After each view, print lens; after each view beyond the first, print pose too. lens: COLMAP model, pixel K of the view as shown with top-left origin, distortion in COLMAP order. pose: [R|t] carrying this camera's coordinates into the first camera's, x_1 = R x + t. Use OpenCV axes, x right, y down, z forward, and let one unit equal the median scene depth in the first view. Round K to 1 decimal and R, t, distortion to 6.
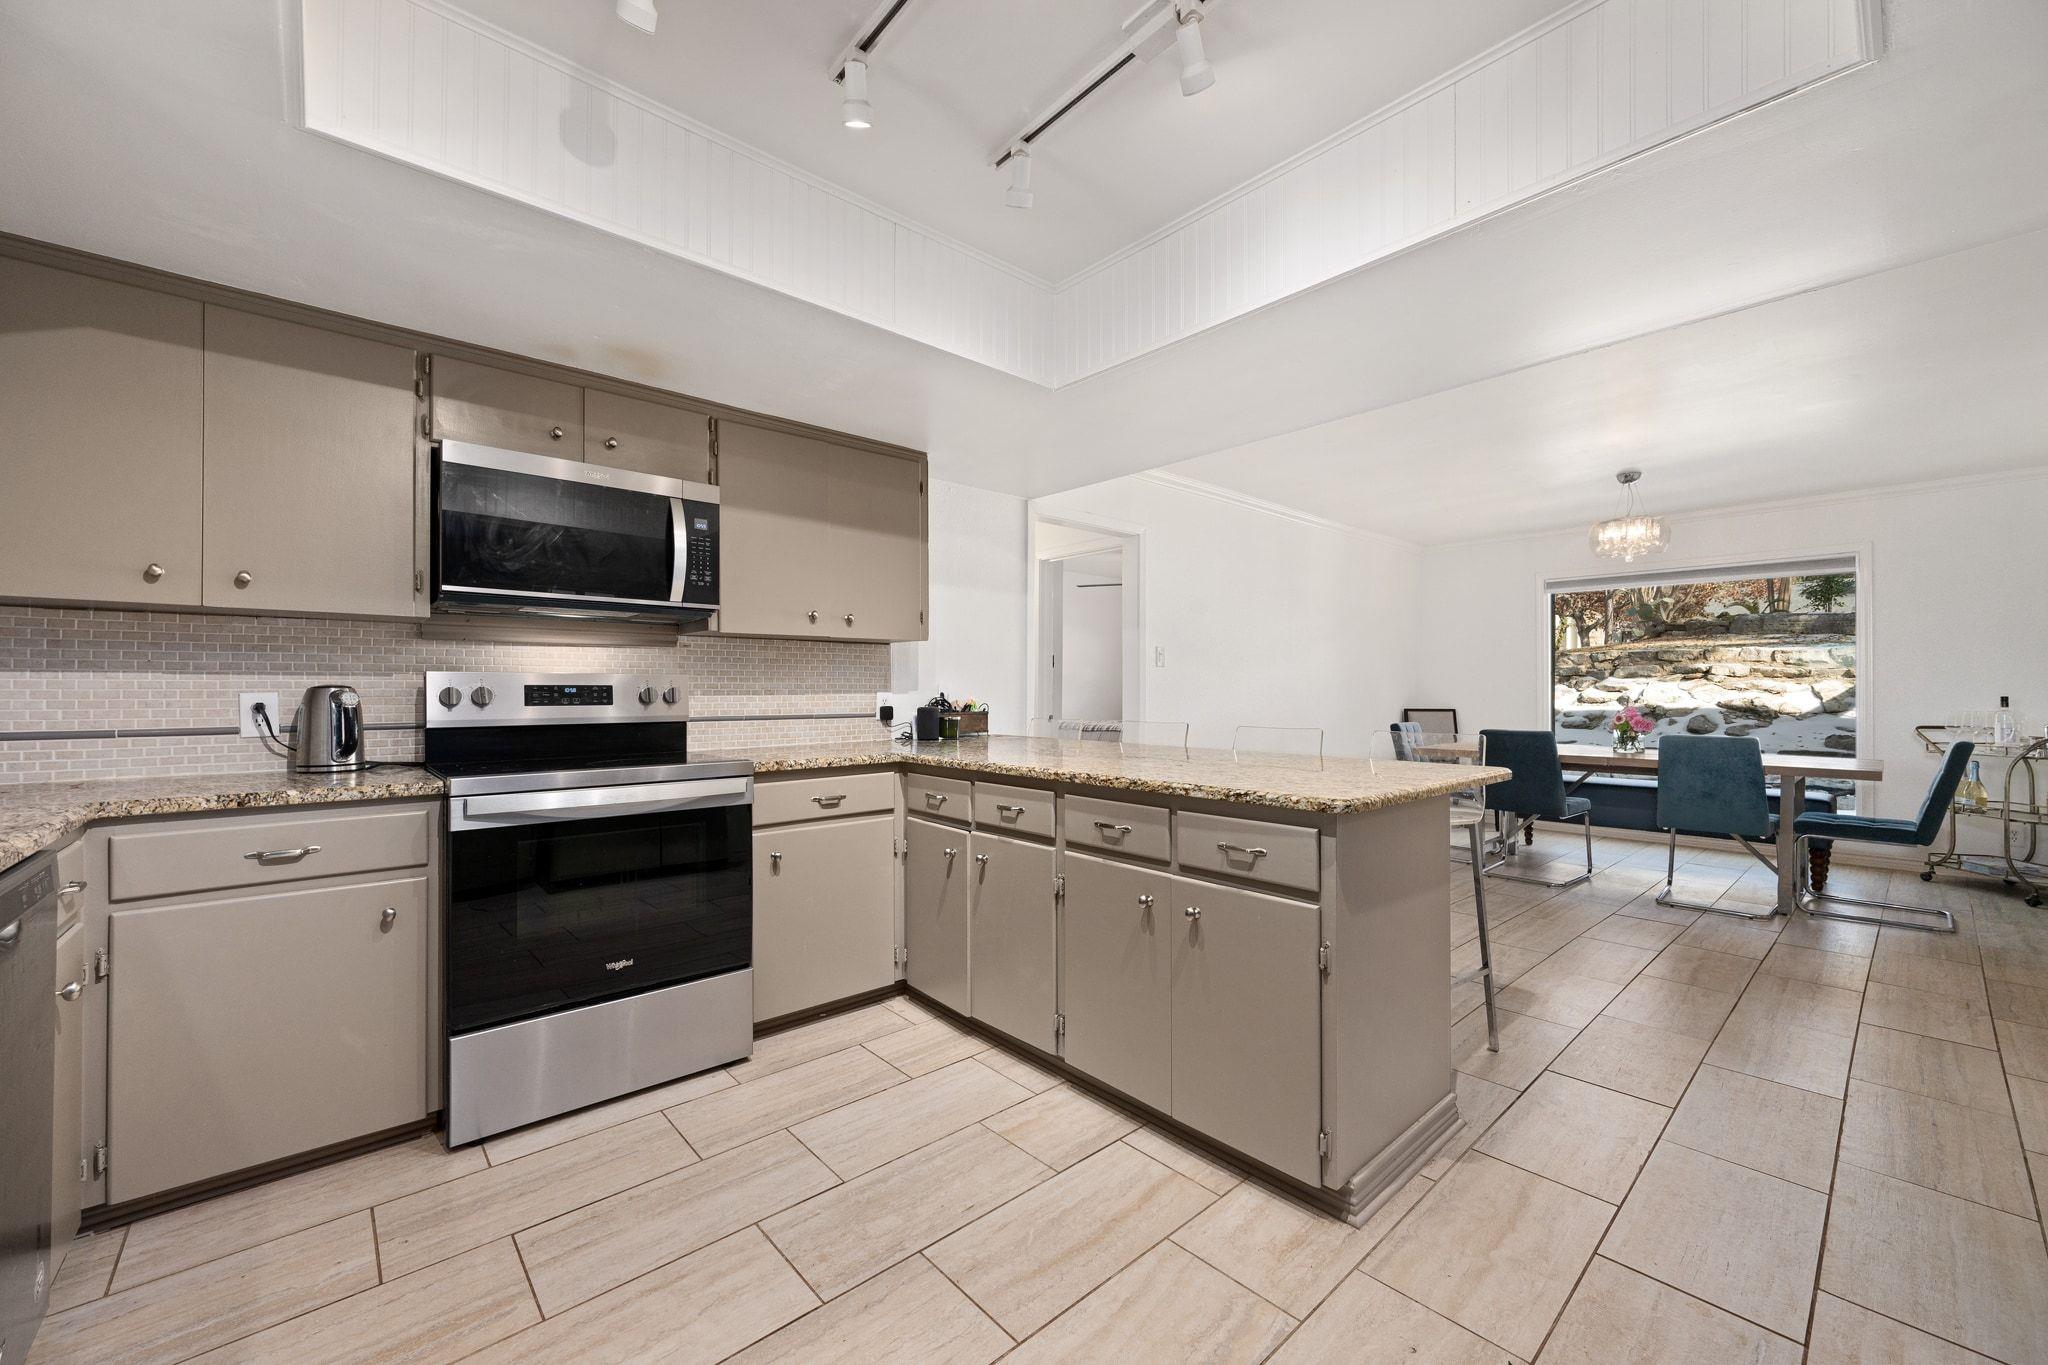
lens RADIAL K [[802.9, 0, 1014.5], [0, 802.9, 687.0], [0, 0, 1]] dist [-0.001630, -0.000143]
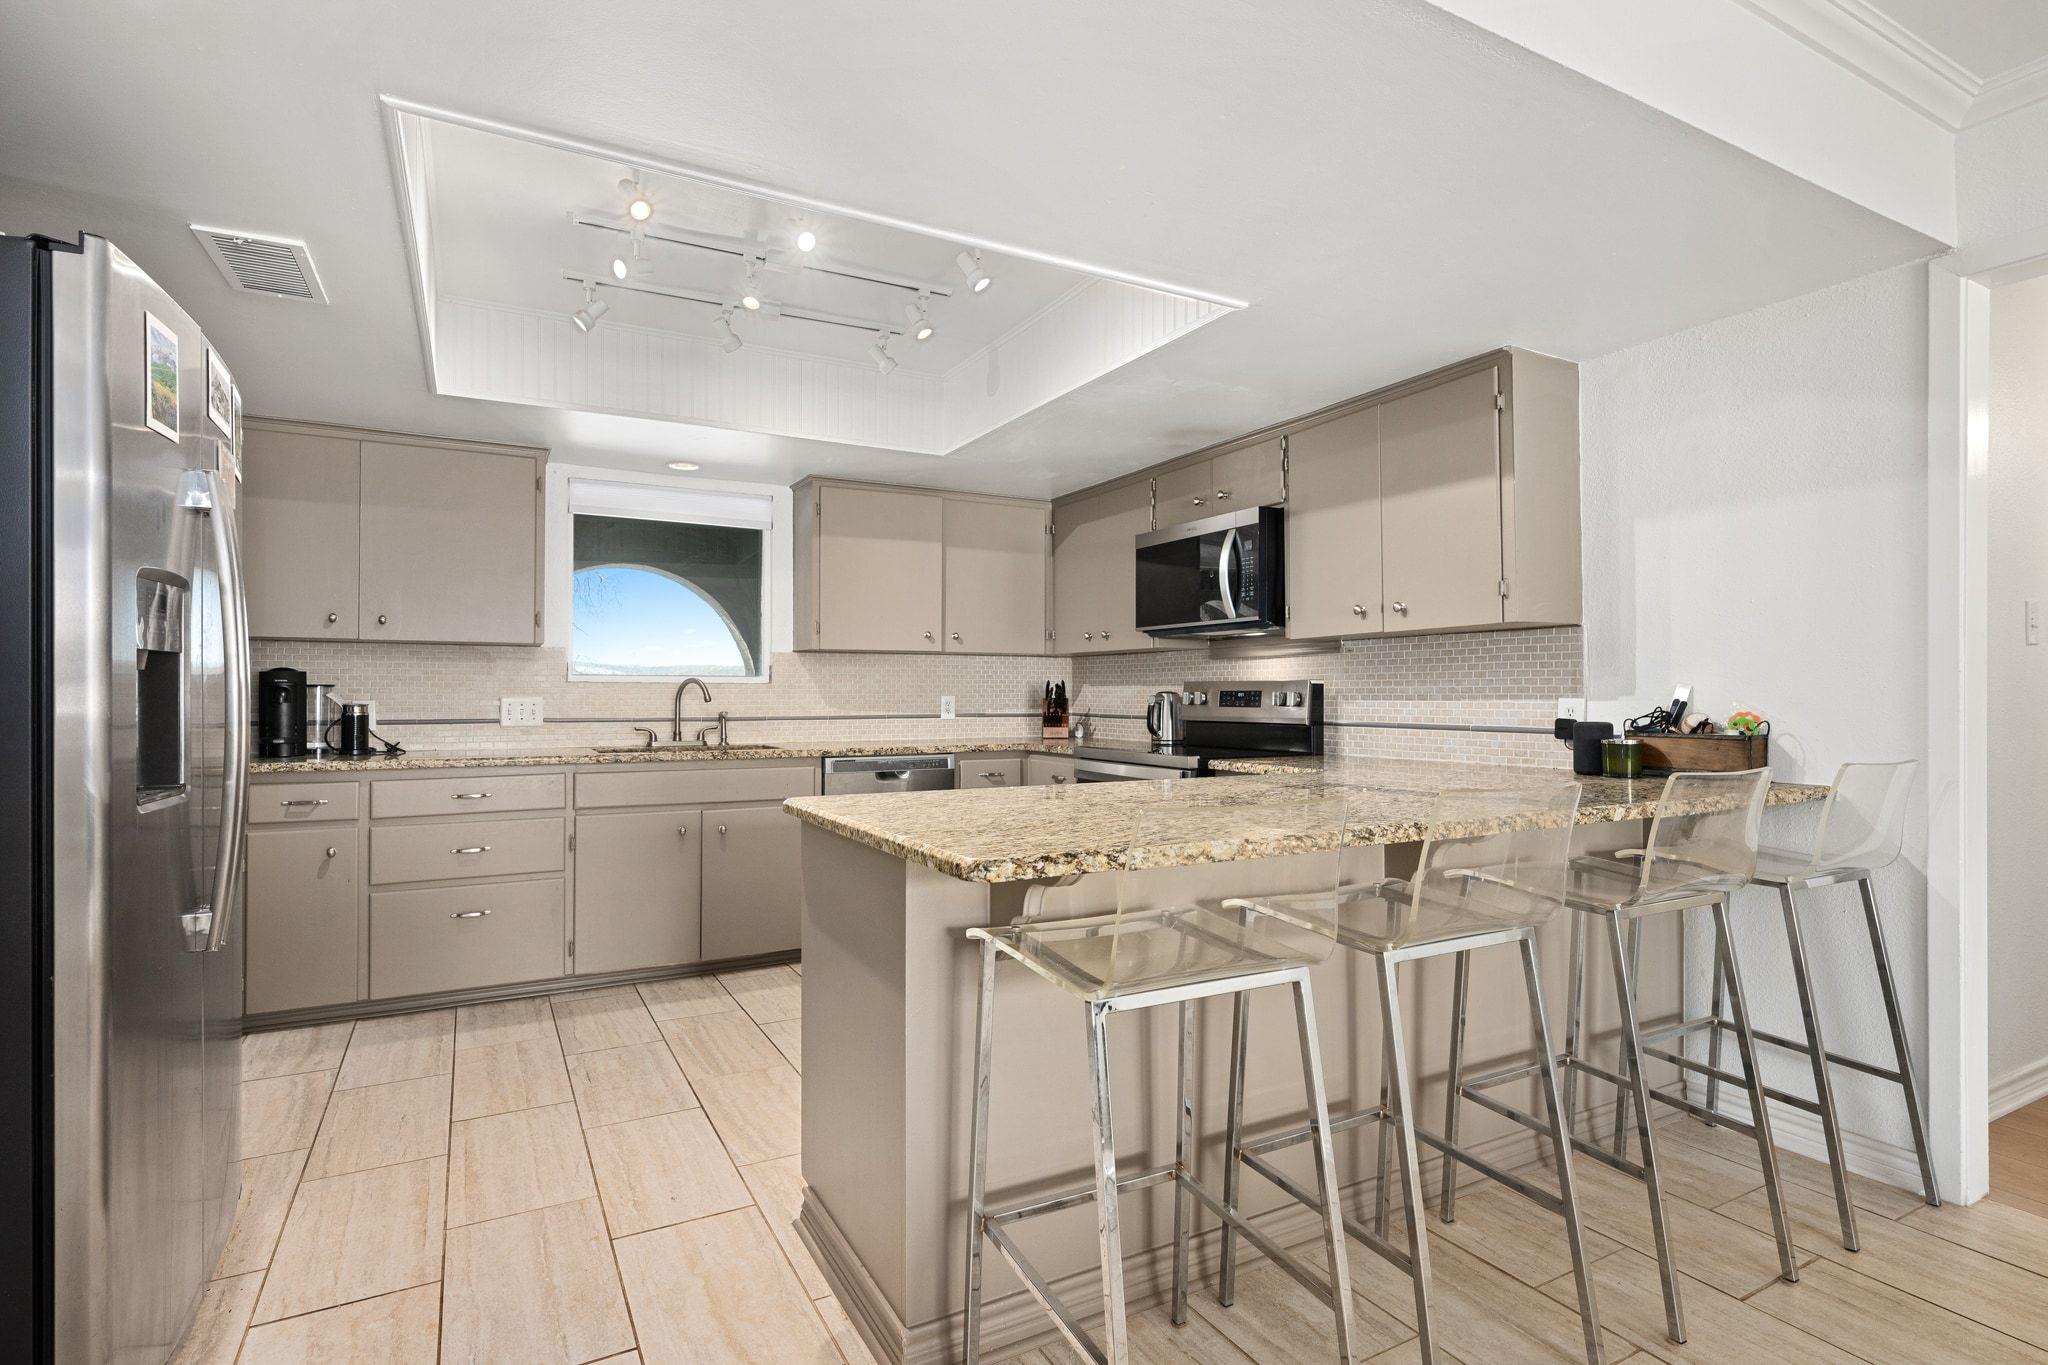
lens RADIAL K [[991.8, 0, 1018.5], [0, 991.8, 680.8], [0, 0, 1]] dist [-0.003247, 0.001487]
pose [[-0.220520, -0.013024, -0.975296, 1.239174], [0.004760, 0.999885, -0.014429, 0.003689], [0.975371, -0.007824, -0.220432, 1.207190]]
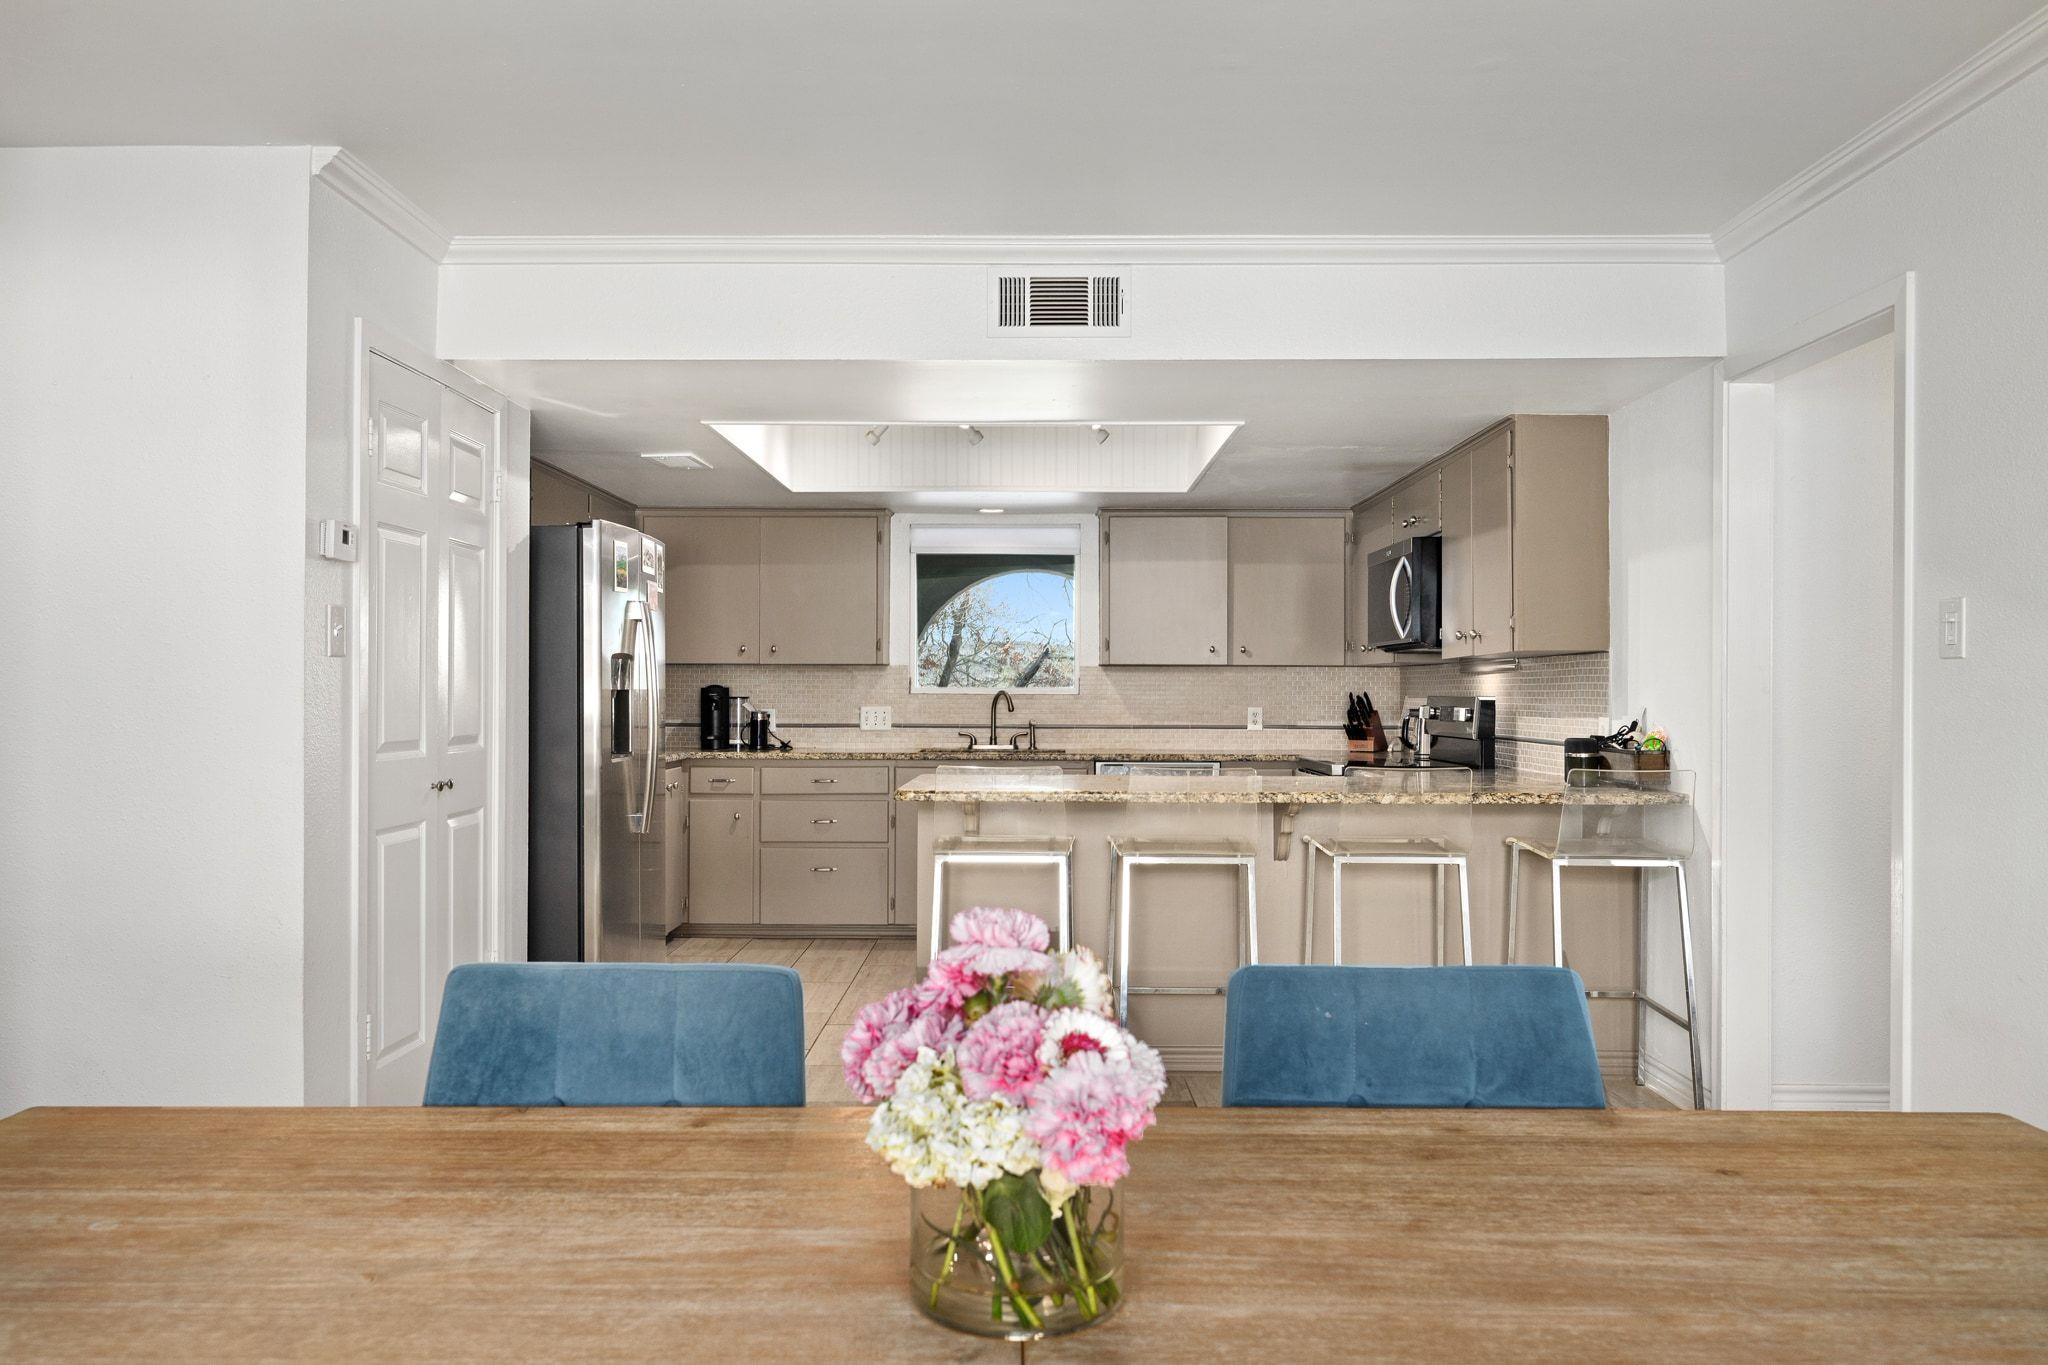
lens RADIAL K [[1505.5, 0, 1028.4], [0, 1505.5, 677.8], [0, 0, 1]] dist [0.002092, -0.000507]
pose [[-0.660457, -0.009335, -0.750805, 2.044993], [0.000550, 0.999916, -0.012916, -0.019367], [0.750863, -0.008943, -0.660397, 2.508001]]
